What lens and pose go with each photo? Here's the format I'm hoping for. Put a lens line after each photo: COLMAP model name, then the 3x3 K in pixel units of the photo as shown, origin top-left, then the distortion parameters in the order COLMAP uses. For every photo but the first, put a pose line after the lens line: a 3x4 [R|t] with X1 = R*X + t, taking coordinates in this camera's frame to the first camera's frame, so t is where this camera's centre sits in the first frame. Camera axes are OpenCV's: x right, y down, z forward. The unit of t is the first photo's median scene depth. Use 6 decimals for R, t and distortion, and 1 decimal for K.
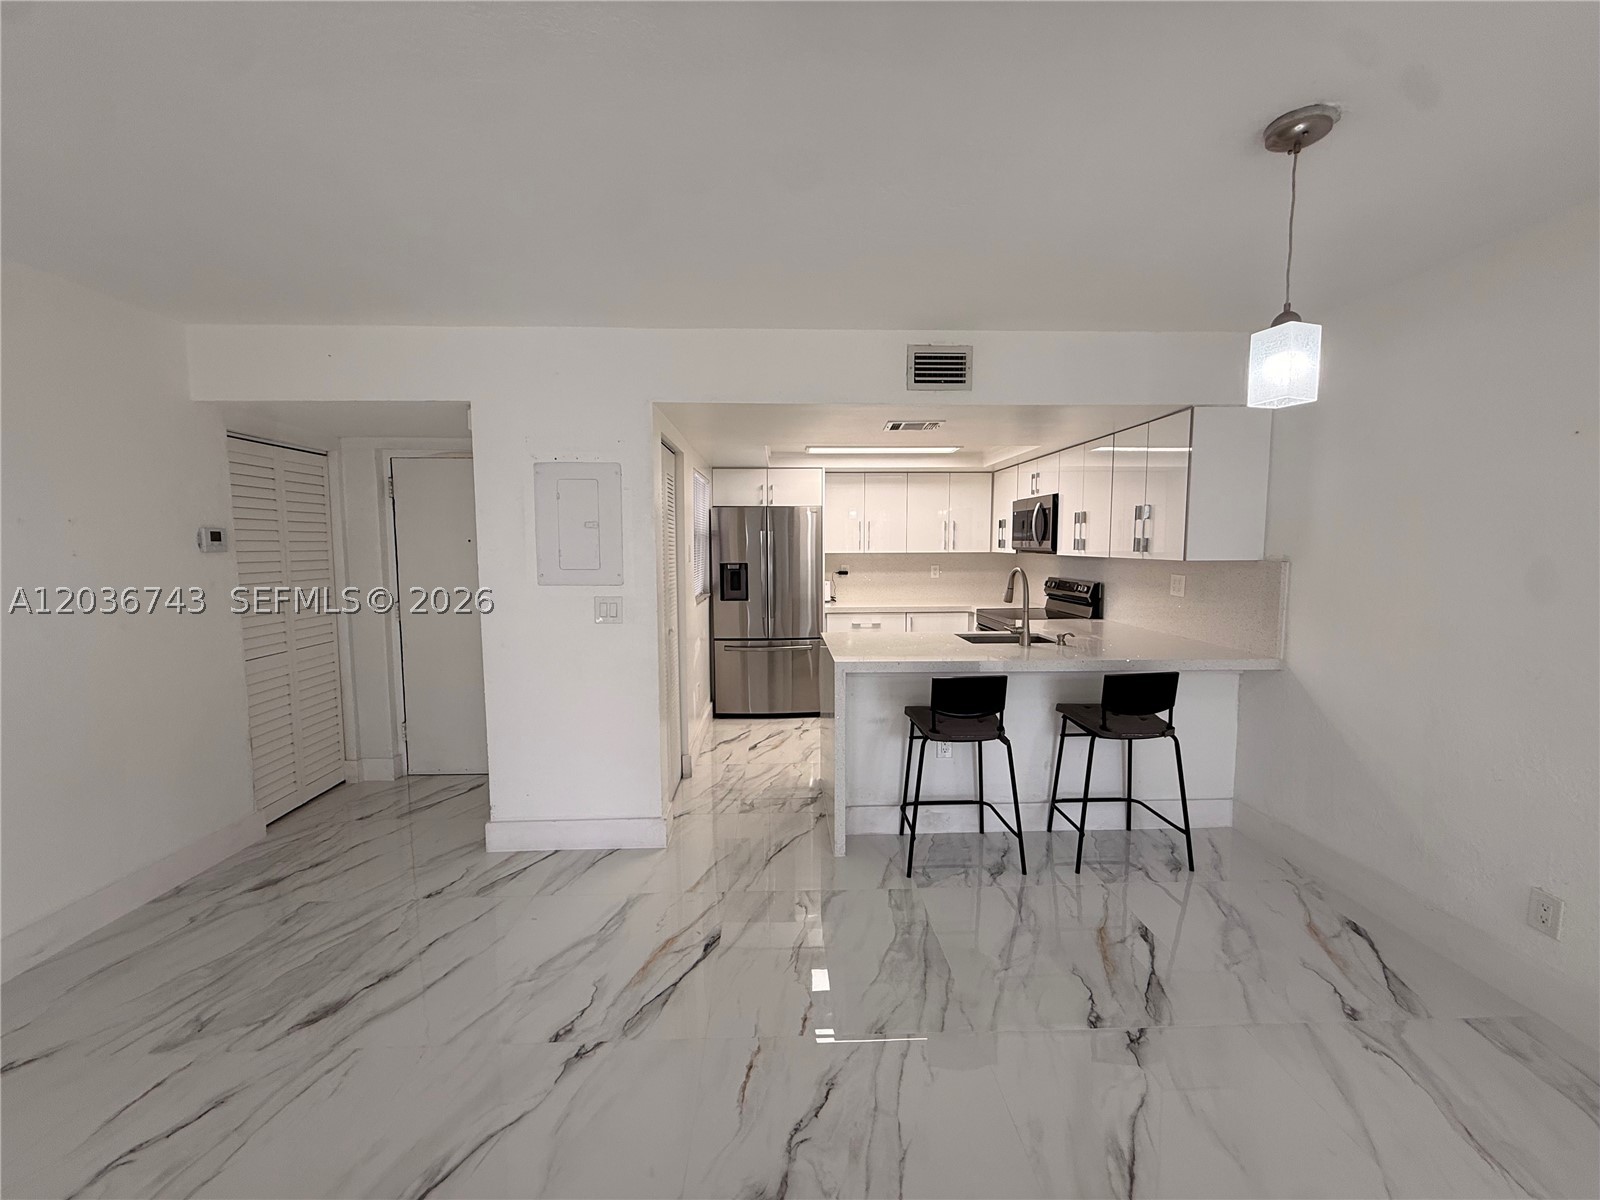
lens RADIAL K [[634.6, 0, 792.5], [0, 634.6, 601.4], [0, 0, 1]] dist [0.000185, 0.000443]
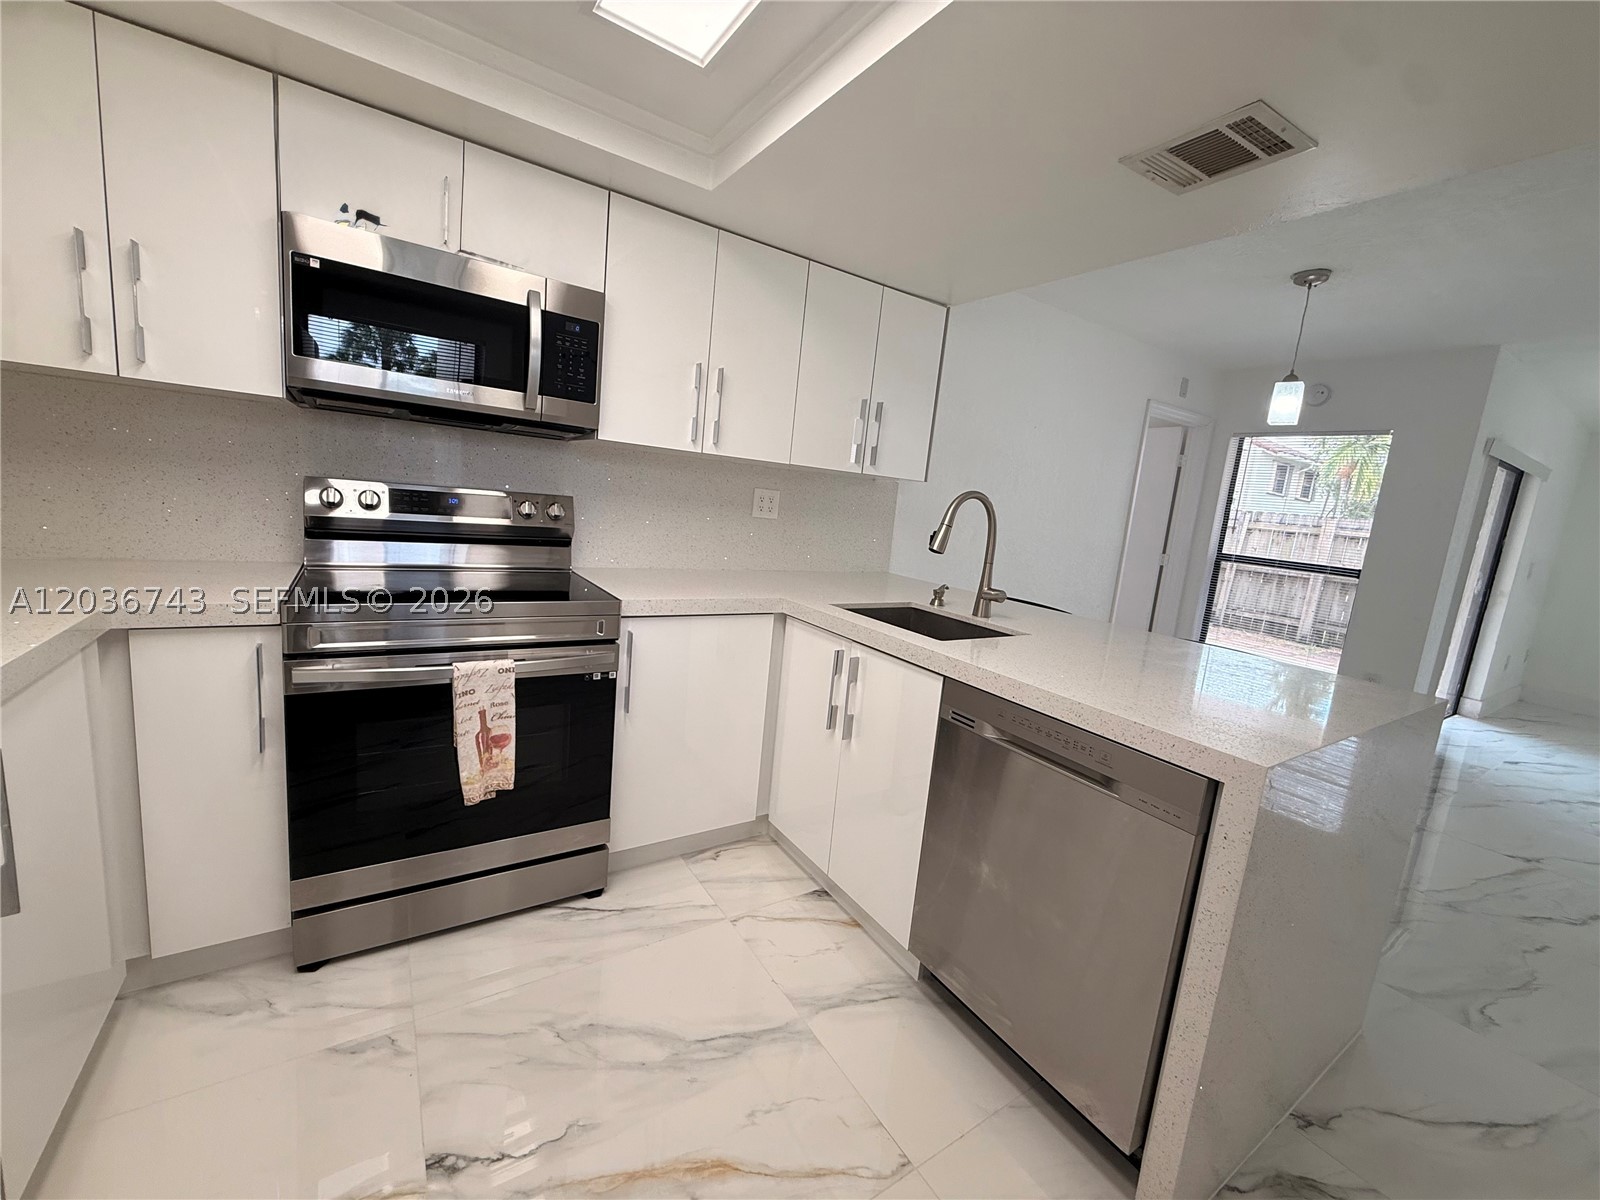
lens RADIAL K [[634.6, 0, 792.5], [0, 634.6, 596.9], [0, 0, 1]] dist [0.000185, 0.000443]
pose [[-0.521473, -0.177304, 0.834643, -0.058187], [-0.014842, 0.979909, 0.198890, -0.065044], [-0.853139, 0.091329, -0.513628, 1.317496]]
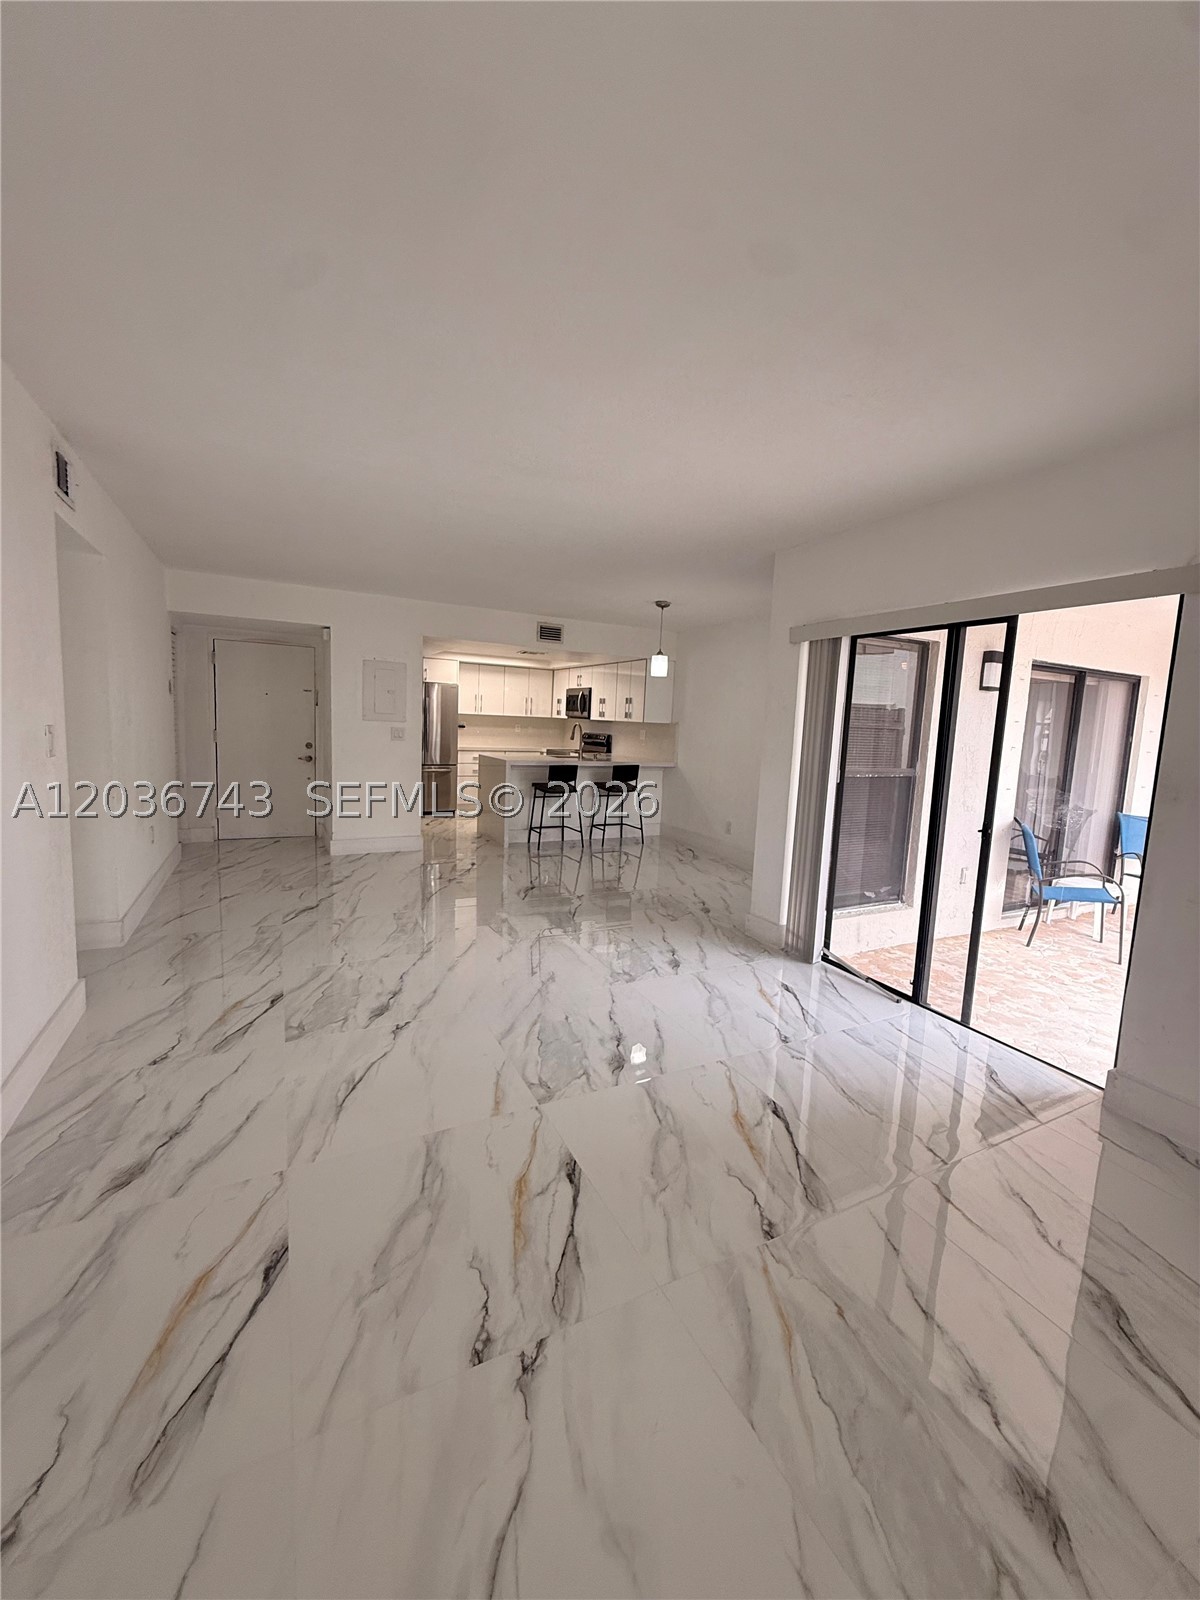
lens RADIAL K [[634.6, 0, 595.0], [0, 634.6, 789.6], [0, 0, 1]] dist [0.000185, 0.000443]
pose [[0.905191, -0.001490, 0.425003, -0.460339], [-0.011166, 0.999565, 0.027286, 0.102486], [-0.424859, -0.029445, 0.904780, -0.893915]]
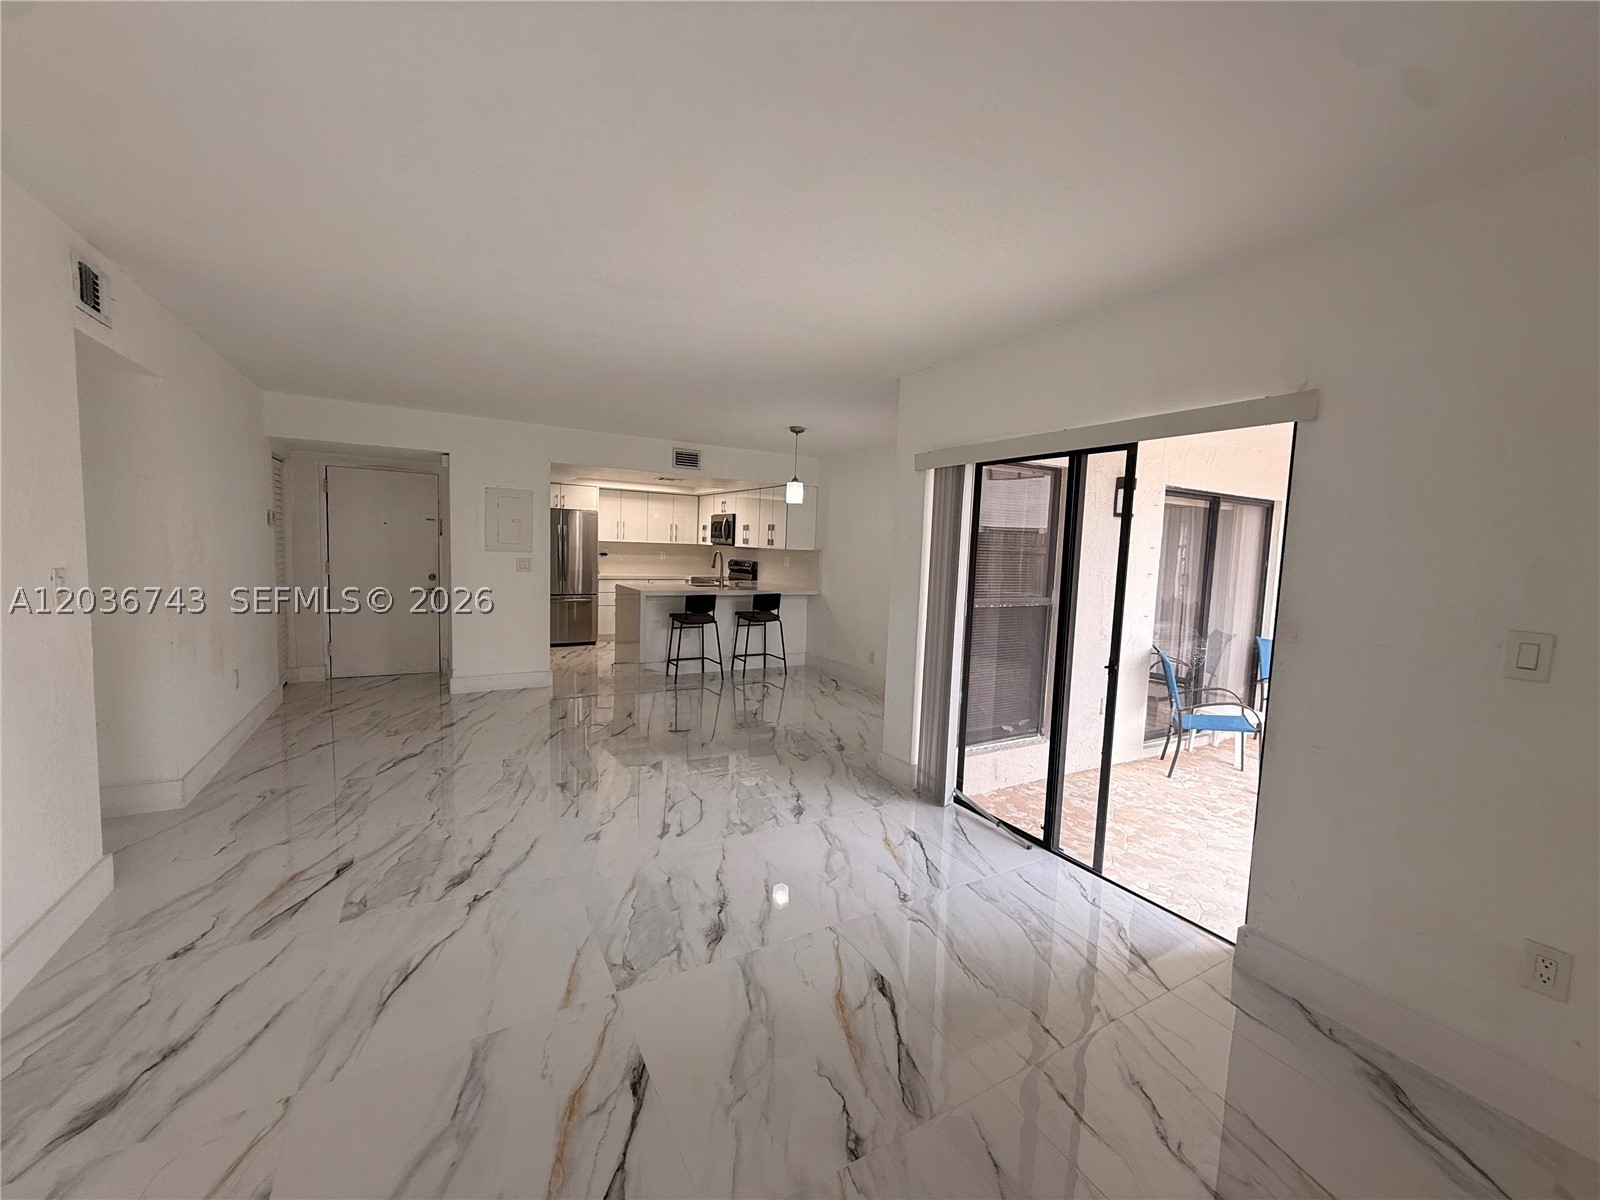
lens RADIAL K [[634.6, 0, 788.4], [0, 634.6, 594.2], [0, 0, 1]] dist [0.000185, 0.000443]
pose [[0.885323, 0.000872, 0.464977, -0.375790], [0.000003, 0.999998, -0.001881, 0.085409], [-0.464977, 0.001667, 0.885321, -0.876091]]
